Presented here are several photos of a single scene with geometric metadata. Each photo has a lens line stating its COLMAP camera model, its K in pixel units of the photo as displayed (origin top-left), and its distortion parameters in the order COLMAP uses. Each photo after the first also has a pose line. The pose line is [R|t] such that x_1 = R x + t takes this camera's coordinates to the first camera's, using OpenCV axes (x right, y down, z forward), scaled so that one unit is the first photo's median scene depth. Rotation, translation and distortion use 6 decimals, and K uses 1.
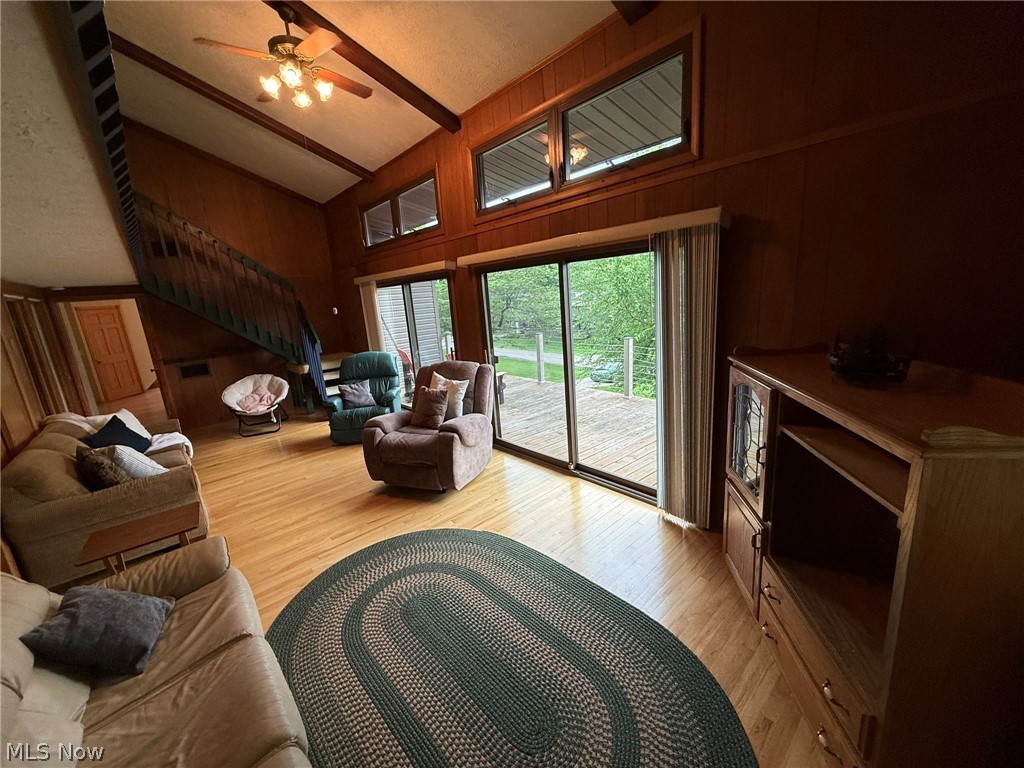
lens RADIAL K [[407.8, 0, 510.4], [0, 407.8, 383.8], [0, 0, 1]] dist [-0.000326, -0.000319]
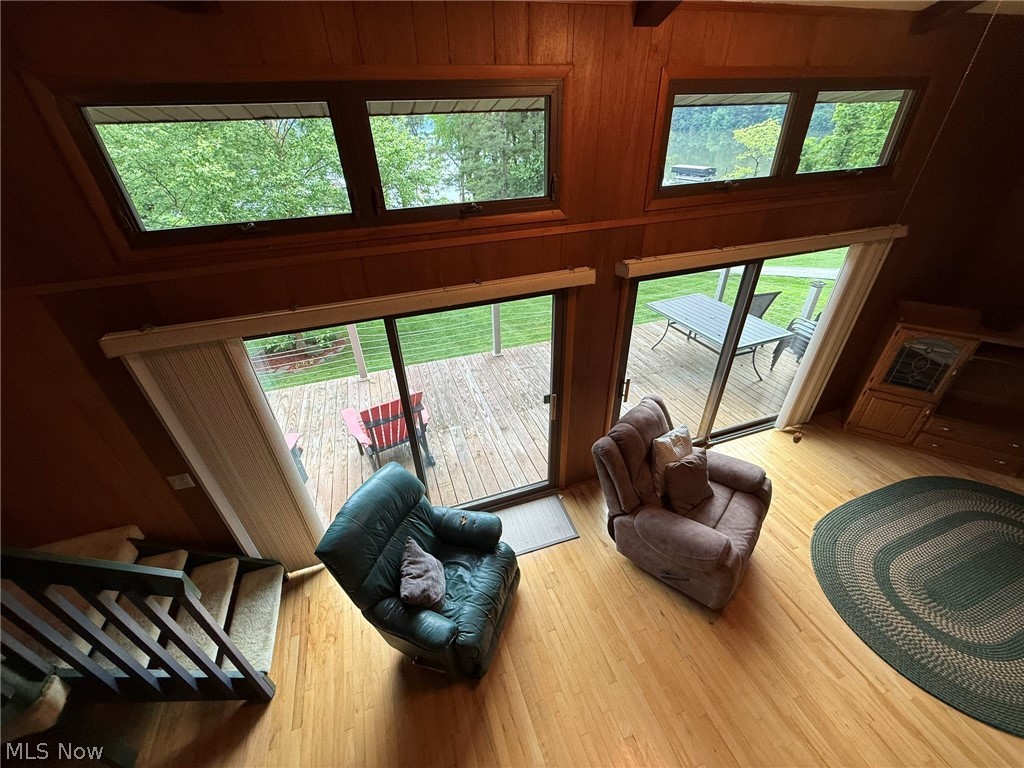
lens RADIAL K [[408.5, 0, 511.0], [0, 408.5, 385.3], [0, 0, 1]] dist [-0.001103, -0.000324]
pose [[0.380258, -0.441857, 0.812506, -0.543668], [0.207117, 0.896869, 0.390804, -0.290129], [-0.901391, 0.019677, 0.432558, 0.617623]]
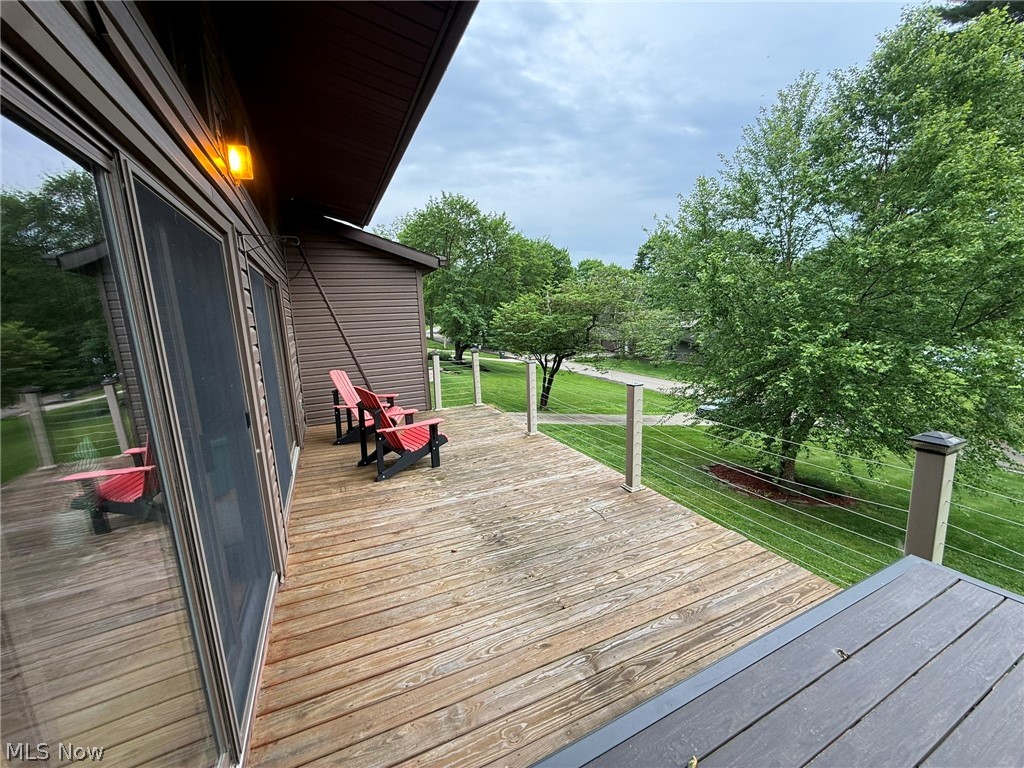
lens RADIAL K [[407.8, 0, 510.4], [0, 407.8, 383.8], [0, 0, 1]] dist [-0.000326, -0.000319]
pose [[0.957414, 0.087142, -0.275255, 0.294709], [-0.097293, 0.994980, -0.023413, -0.089721], [0.271833, 0.049196, 0.961086, 0.436180]]
